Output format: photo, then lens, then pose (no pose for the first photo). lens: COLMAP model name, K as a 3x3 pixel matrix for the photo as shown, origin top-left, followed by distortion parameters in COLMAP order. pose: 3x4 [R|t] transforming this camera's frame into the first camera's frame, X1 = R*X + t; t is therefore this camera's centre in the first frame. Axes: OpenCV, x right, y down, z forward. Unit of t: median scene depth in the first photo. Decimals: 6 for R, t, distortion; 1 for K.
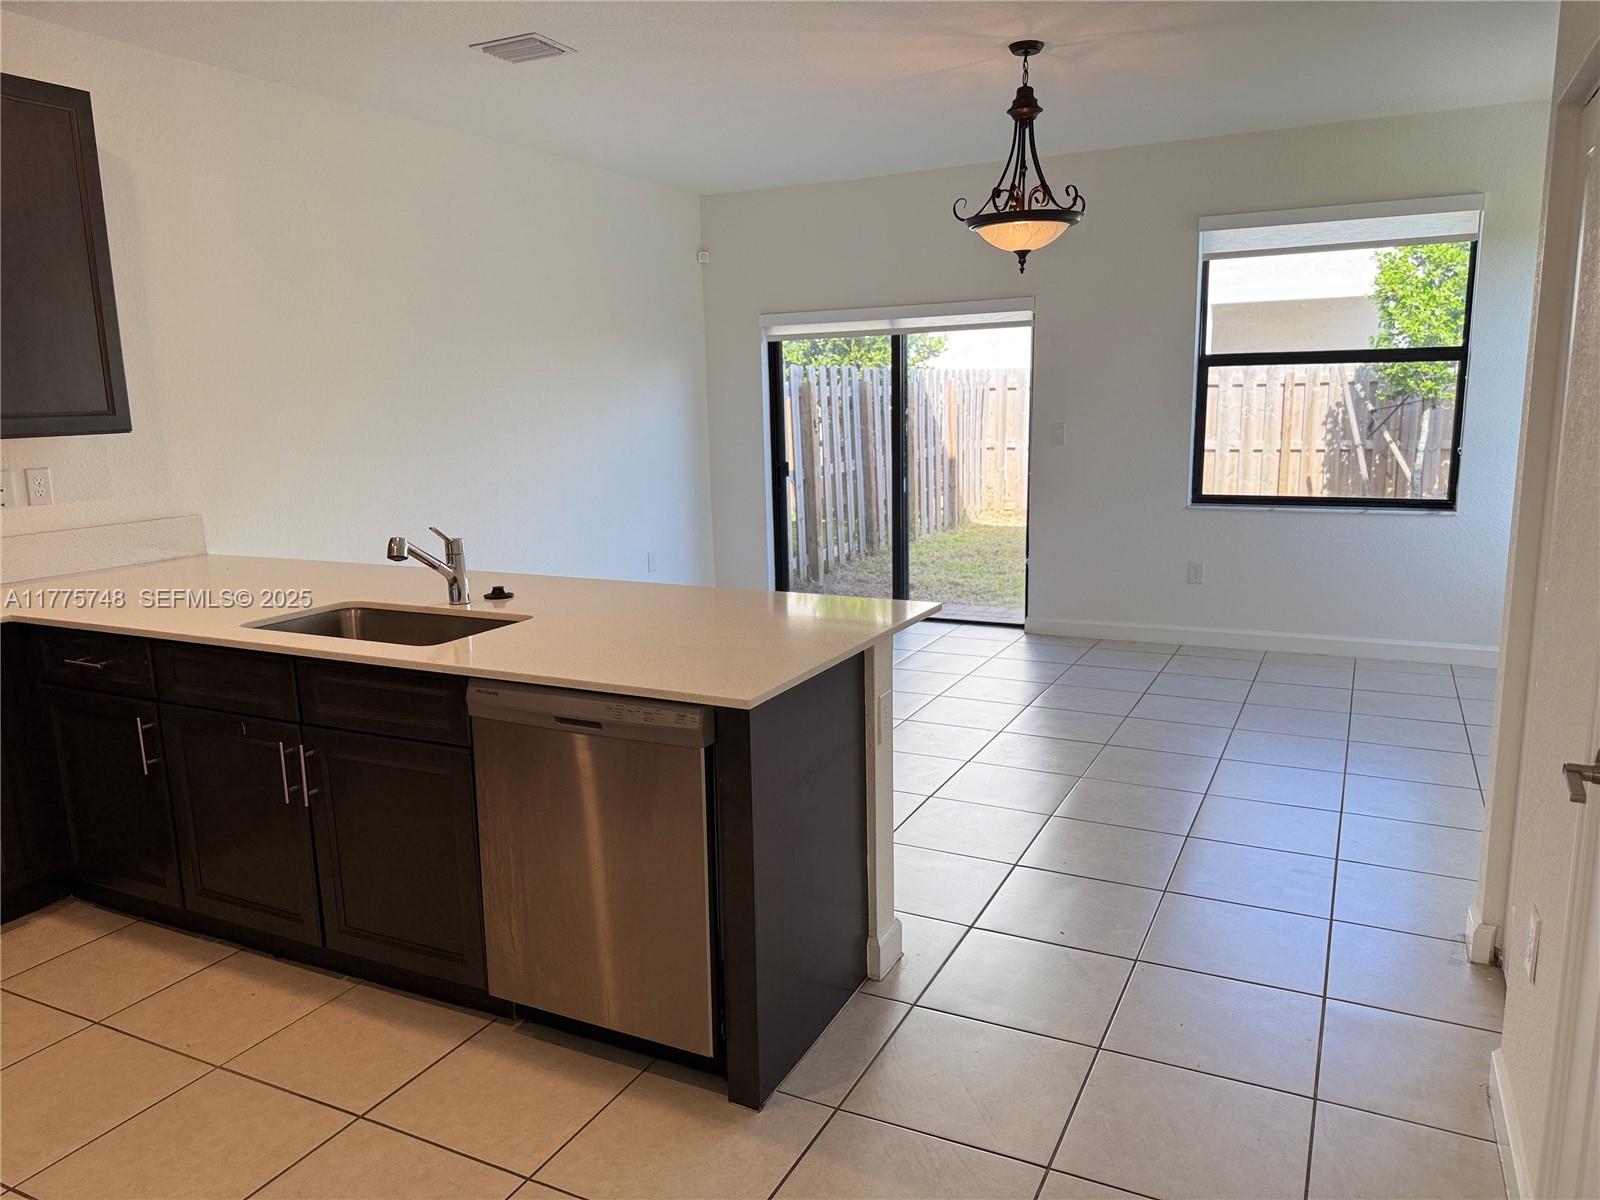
lens RADIAL K [[1121.5, 0, 797.0], [0, 1121.5, 614.4], [0, 0, 1]] dist [0.009633, -0.039434]
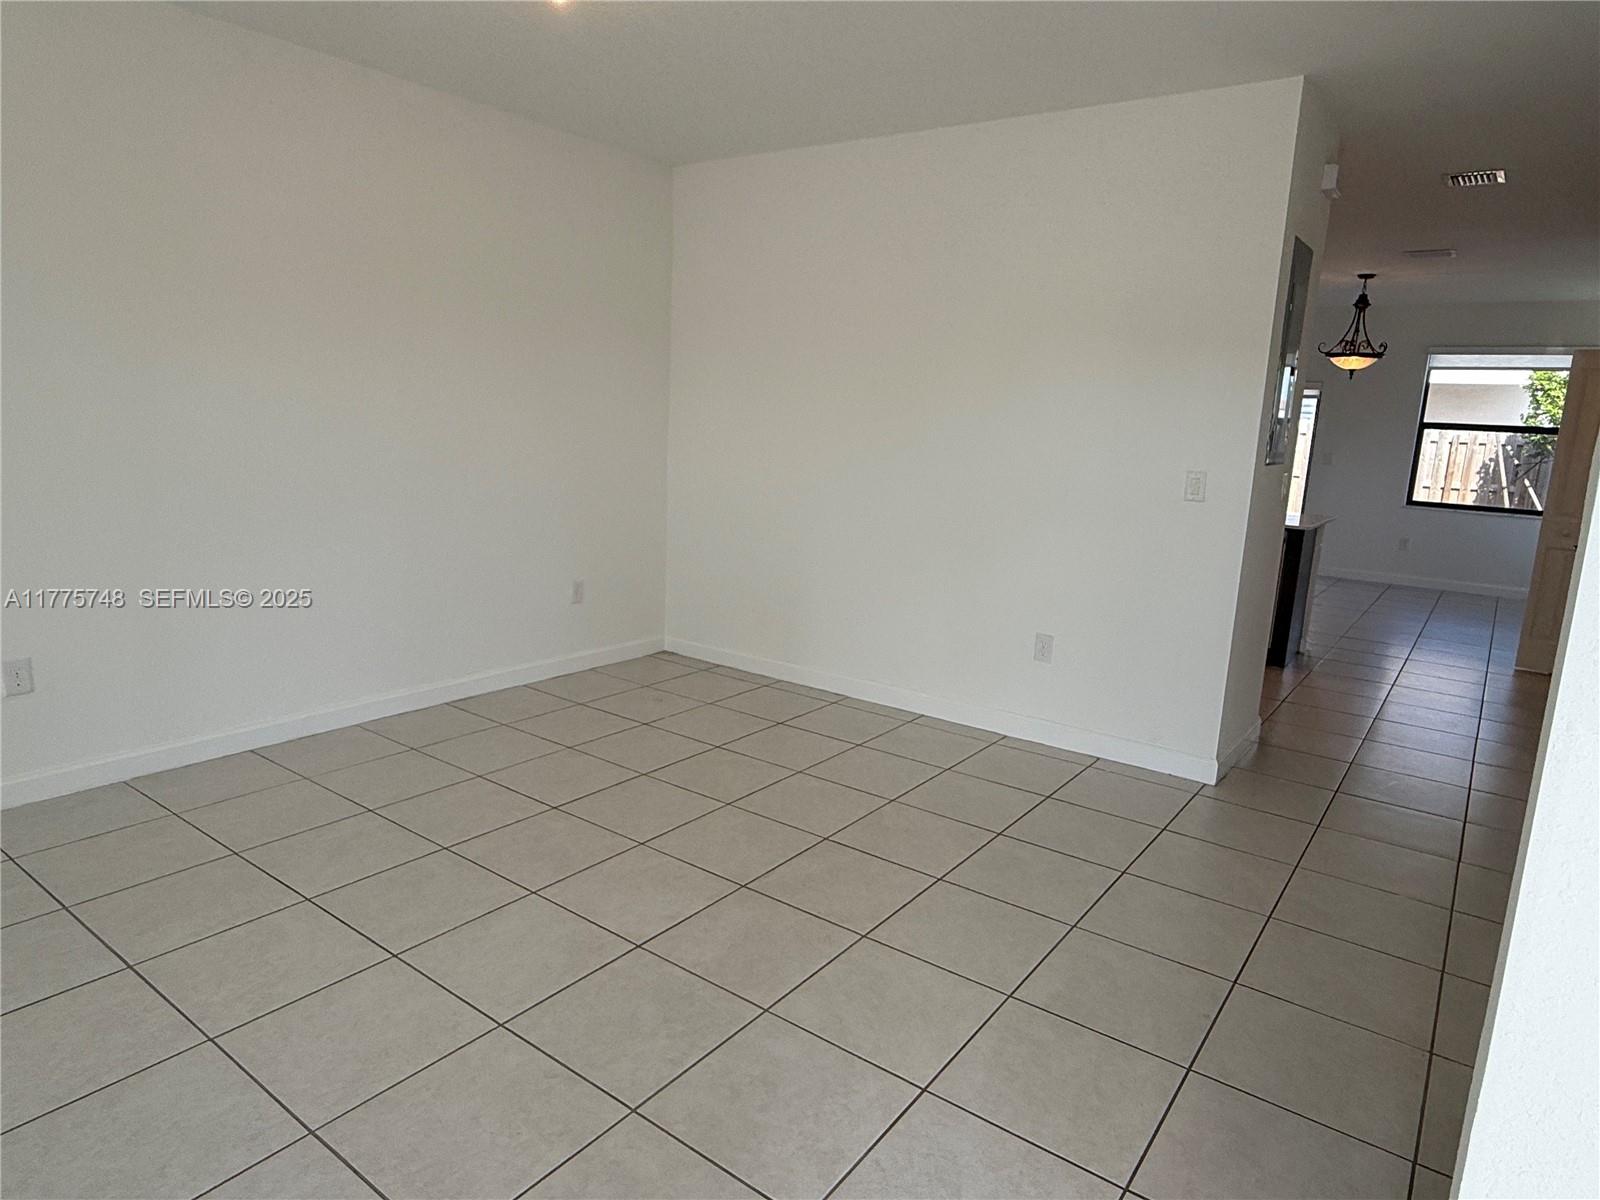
lens RADIAL K [[972.9, 0, 804.6], [0, 972.9, 604.6], [0, 0, 1]] dist [0.002592, -0.002663]
pose [[0.985508, 0.096562, -0.139465, -0.210239], [-0.096871, 0.995286, 0.004591, 0.084577], [0.139251, 0.008986, 0.990216, -0.388728]]
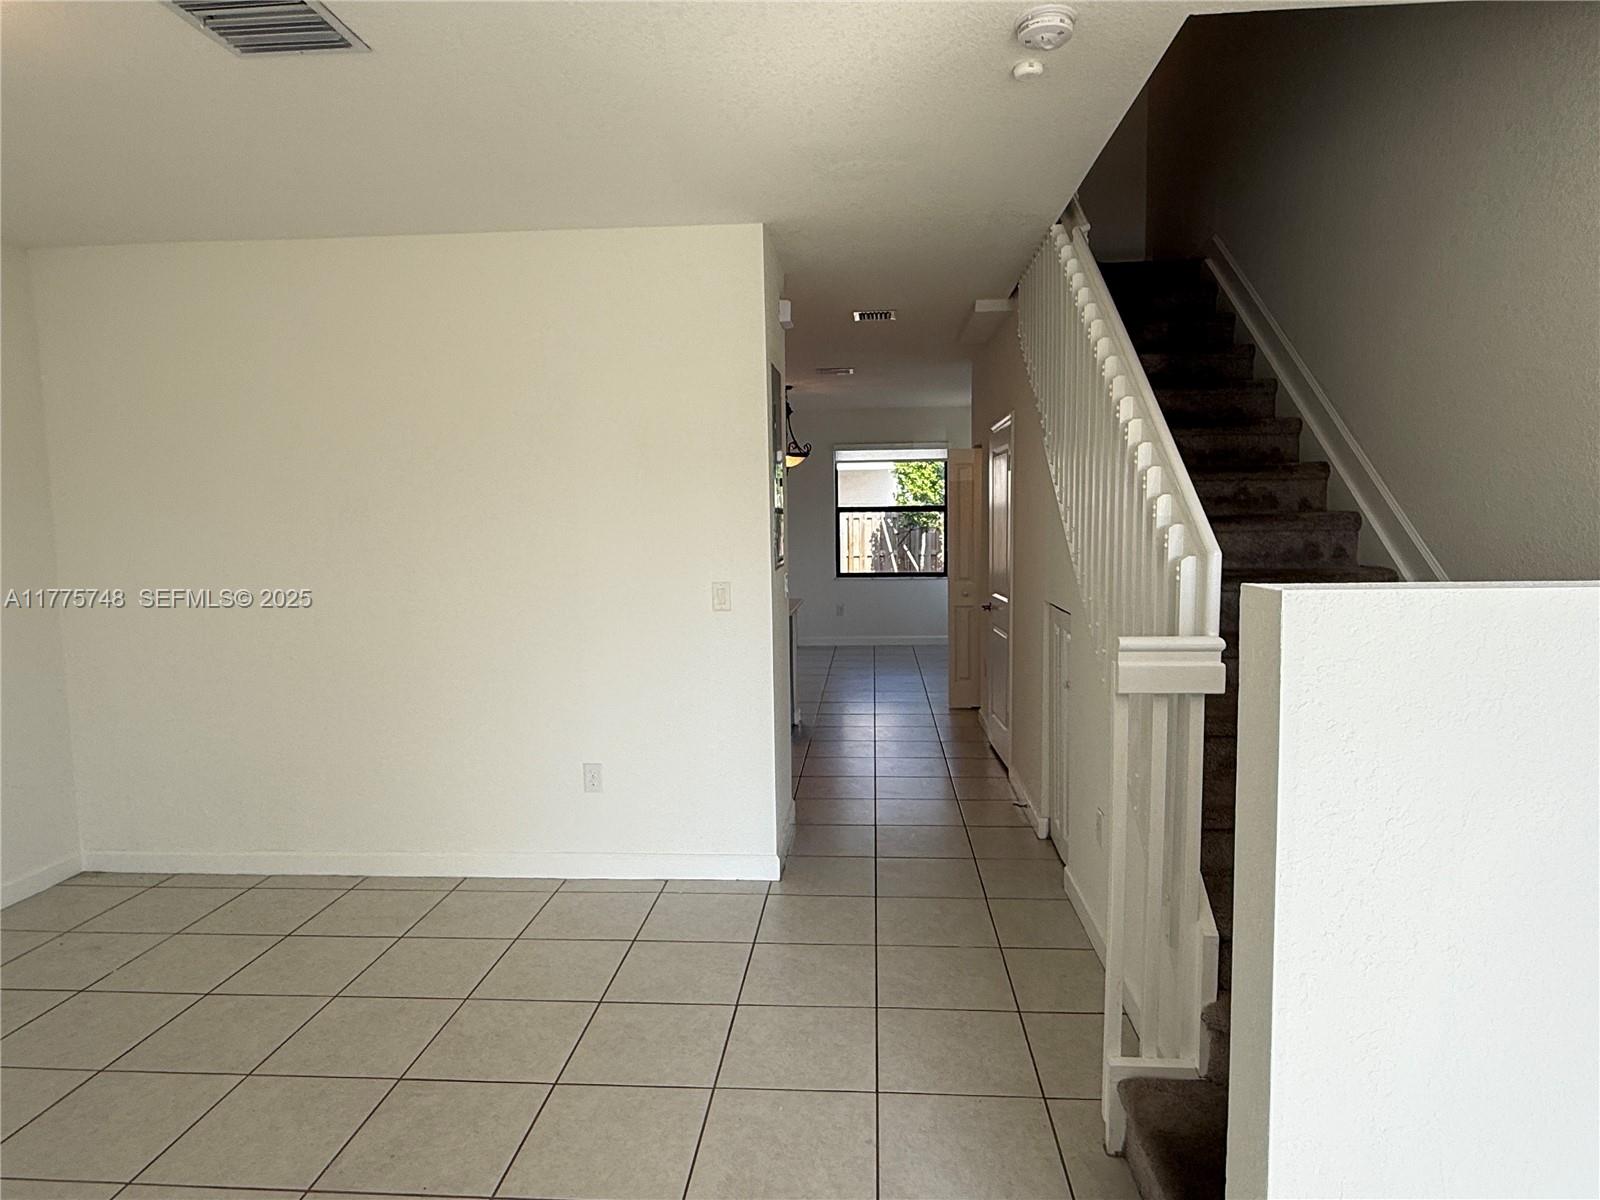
lens RADIAL K [[972.9, 0, 806.4], [0, 972.9, 603.6], [0, 0, 1]] dist [0.002592, -0.002663]
pose [[0.919320, -0.027647, 0.392539, -0.239296], [0.070328, 0.993012, -0.094768, 0.068377], [-0.387176, 0.114728, 0.914840, -0.364017]]
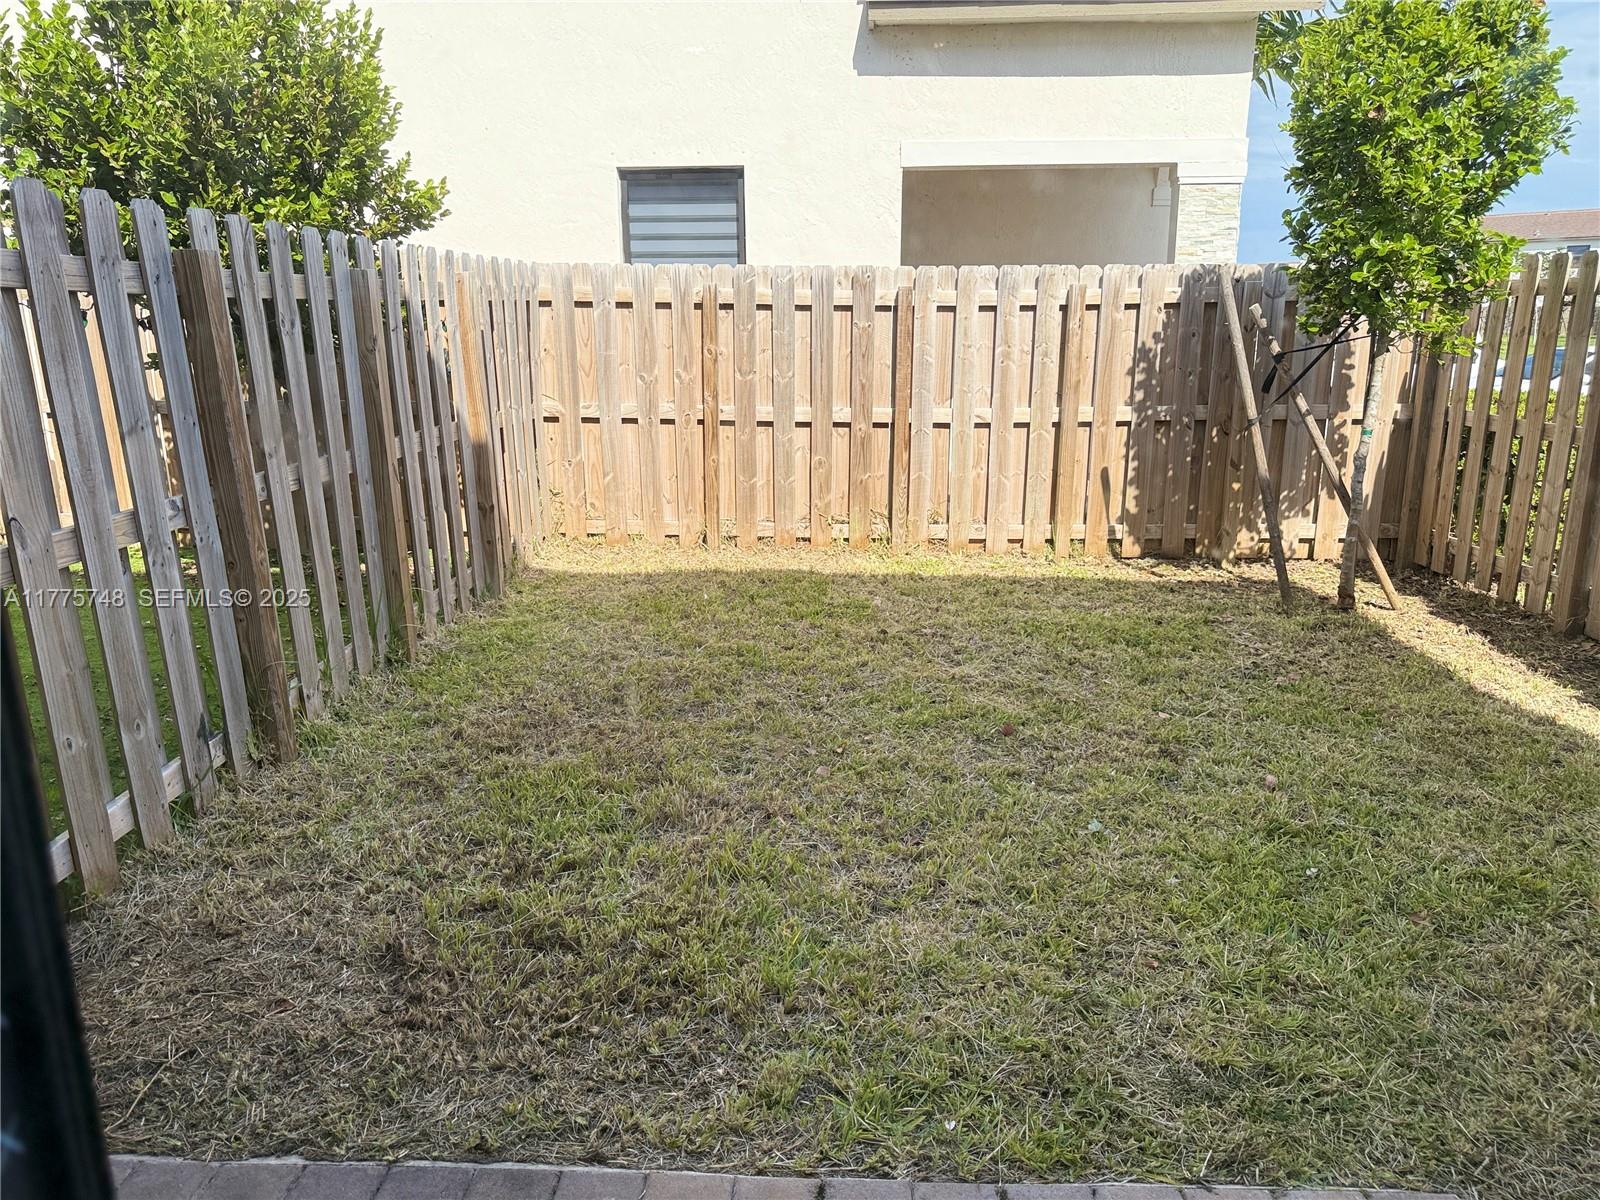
lens RADIAL K [[1121.5, 0, 800.0], [0, 1121.5, 644.4], [0, 0, 1]] dist [0.009633, -0.039434]
pose [[0.916588, -0.095316, 0.388305, 0.081969], [0.061162, 0.993164, 0.099416, -0.111389], [-0.395127, -0.067374, 0.916153, 0.590550]]
